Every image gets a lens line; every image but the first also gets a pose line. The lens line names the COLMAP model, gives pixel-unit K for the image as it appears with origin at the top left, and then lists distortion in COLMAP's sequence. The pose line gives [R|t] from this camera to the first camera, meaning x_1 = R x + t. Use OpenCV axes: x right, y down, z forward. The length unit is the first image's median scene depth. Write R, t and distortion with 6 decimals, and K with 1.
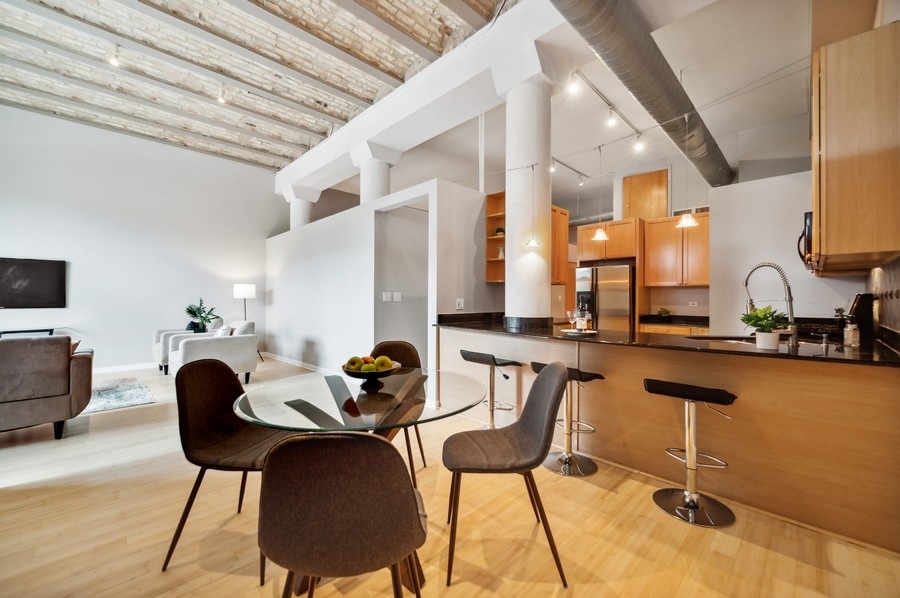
lens RADIAL K [[365.2, 0, 447.2], [0, 365.2, 298.8], [0, 0, 1]] dist [-0.000327, -0.000107]
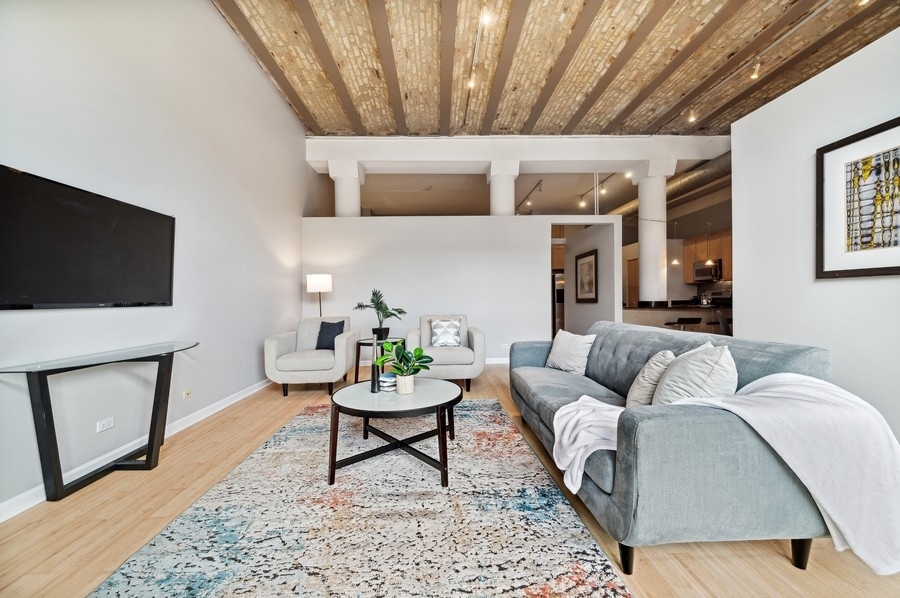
lens RADIAL K [[357.7, 0, 450.0], [0, 357.7, 299.0], [0, 0, 1]] dist [-0.000406, -0.000044]
pose [[0.674062, -0.007261, 0.738639, -1.723533], [0.009026, 0.999958, 0.001593, 0.026333], [-0.738620, 0.005593, 0.674099, 0.517812]]
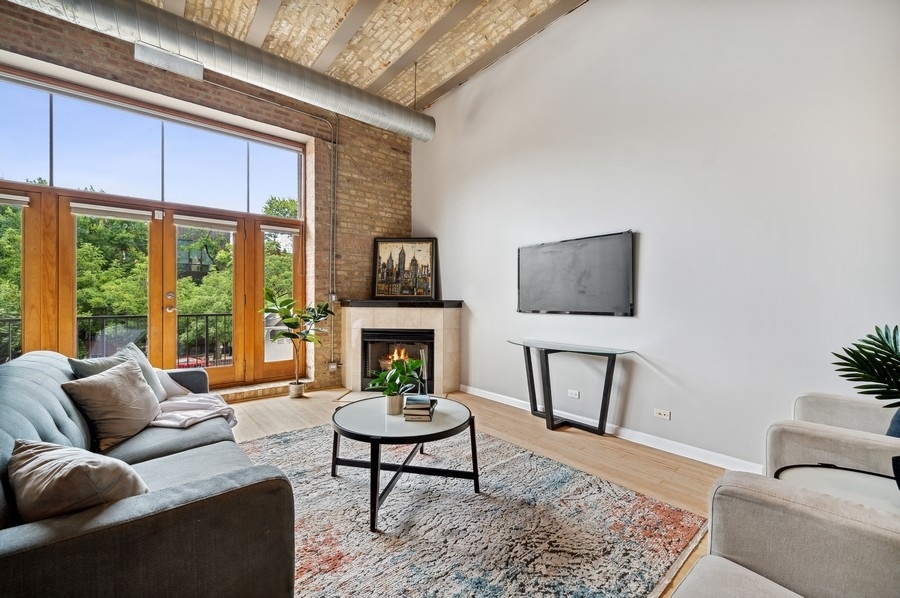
lens RADIAL K [[365.2, 0, 447.2], [0, 365.2, 298.8], [0, 0, 1]] dist [-0.000327, -0.000107]
pose [[-0.085908, -0.004235, -0.996294, -0.707122], [-0.004996, 0.999980, -0.003820, 0.002274], [0.996291, 0.004650, -0.085927, 1.141172]]
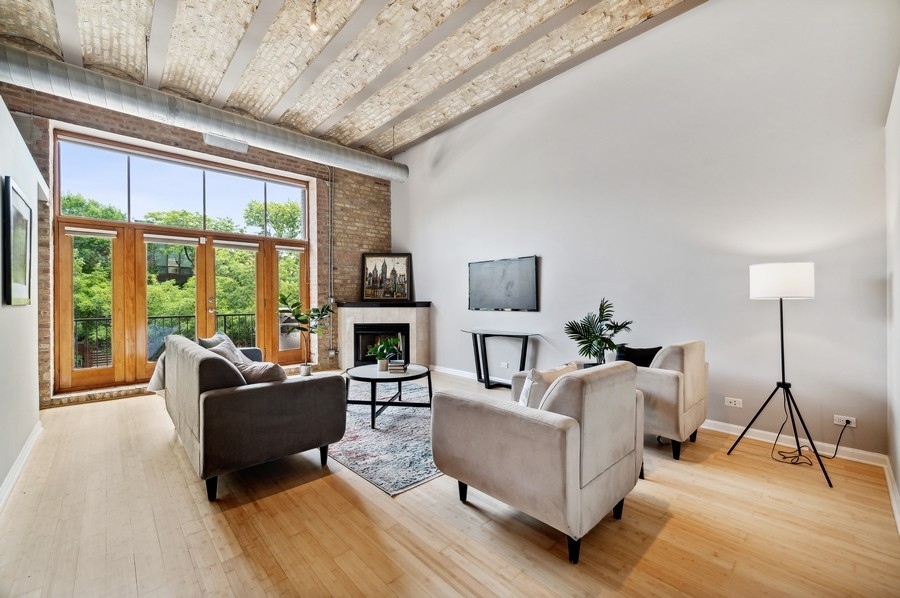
lens RADIAL K [[365.2, 0, 447.2], [0, 365.2, 298.8], [0, 0, 1]] dist [-0.000327, -0.000107]
pose [[-0.030624, -0.002066, -0.999529, -0.294228], [0.004192, 0.999989, -0.002196, -0.005605], [0.999522, -0.004257, -0.030615, 1.212760]]
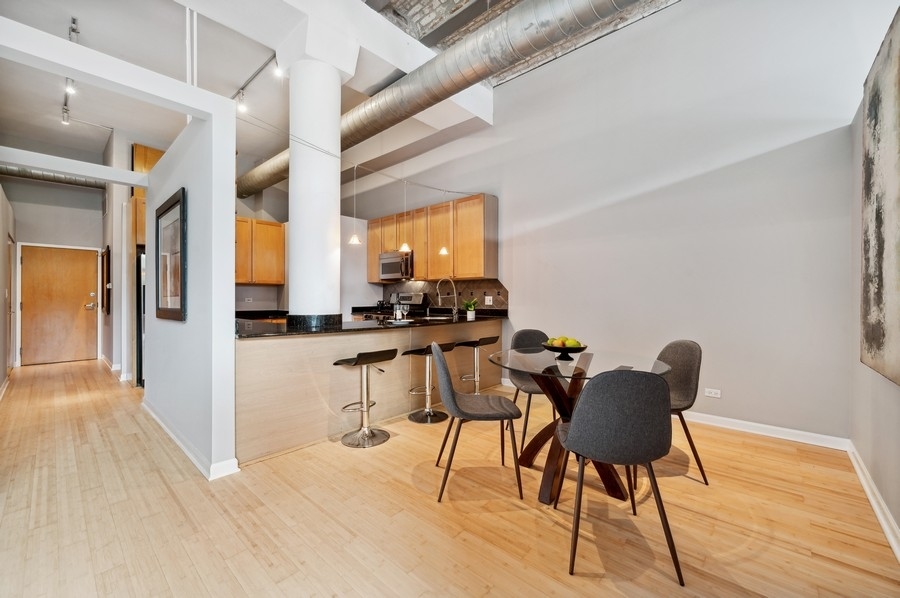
lens RADIAL K [[360.8, 0, 448.2], [0, 360.8, 297.1], [0, 0, 1]] dist [-0.000918, -0.000325]
pose [[-0.061517, -0.003766, 0.998099, -0.689128], [-0.001291, 0.999992, 0.003693, 0.002735], [-0.998105, -0.001062, -0.061521, 0.689437]]
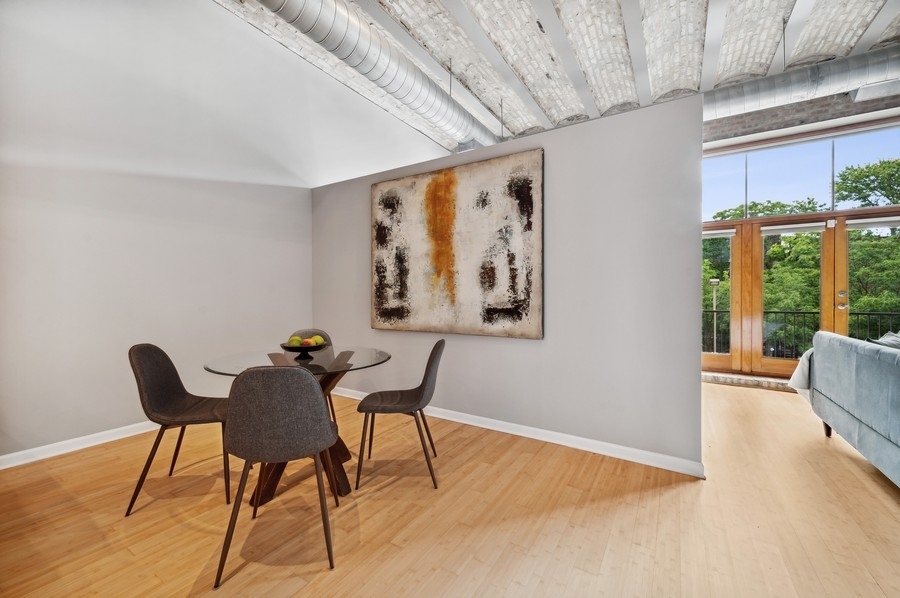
lens RADIAL K [[360.8, 0, 448.2], [0, 360.8, 297.1], [0, 0, 1]] dist [-0.000918, -0.000325]
pose [[-0.973797, -0.003855, -0.227388, -0.189453], [-0.005044, 0.999976, 0.004646, 0.003477], [0.227365, 0.005671, -0.973793, 1.088518]]
